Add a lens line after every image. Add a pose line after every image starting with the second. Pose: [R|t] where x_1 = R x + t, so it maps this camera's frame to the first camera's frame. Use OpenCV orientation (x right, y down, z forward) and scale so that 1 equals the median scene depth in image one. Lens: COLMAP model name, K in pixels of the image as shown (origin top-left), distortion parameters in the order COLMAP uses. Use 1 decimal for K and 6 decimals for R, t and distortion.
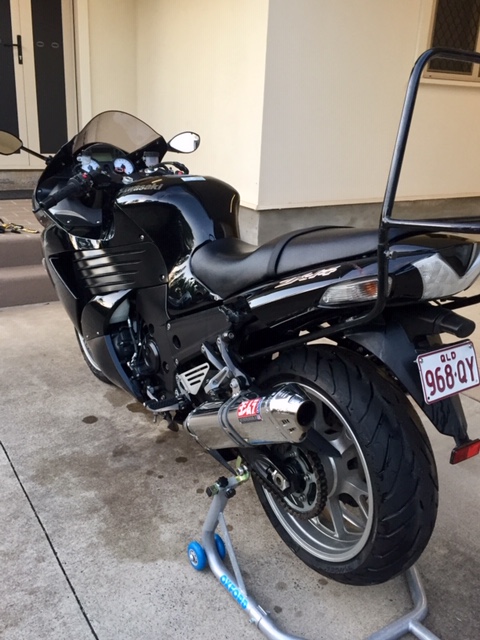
lens RADIAL K [[616.2, 0, 240.7], [0, 616.2, 318.3], [0, 0, 1]] dist [0.059241, 0.000000]
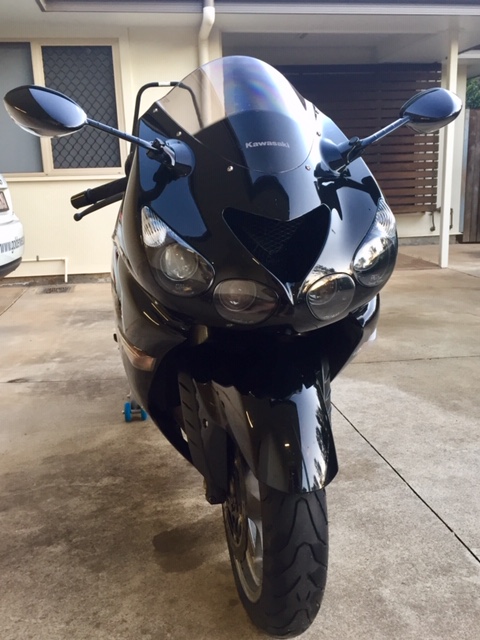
lens RADIAL K [[616.2, 0, 241.6], [0, 616.2, 320.1], [0, 0, 1]] dist [0.059241, 0.000000]
pose [[-0.914933, -0.106263, 0.389365, -0.471381], [0.120081, 0.849361, 0.513972, -0.439835], [-0.385327, 0.517005, -0.764348, 1.630231]]
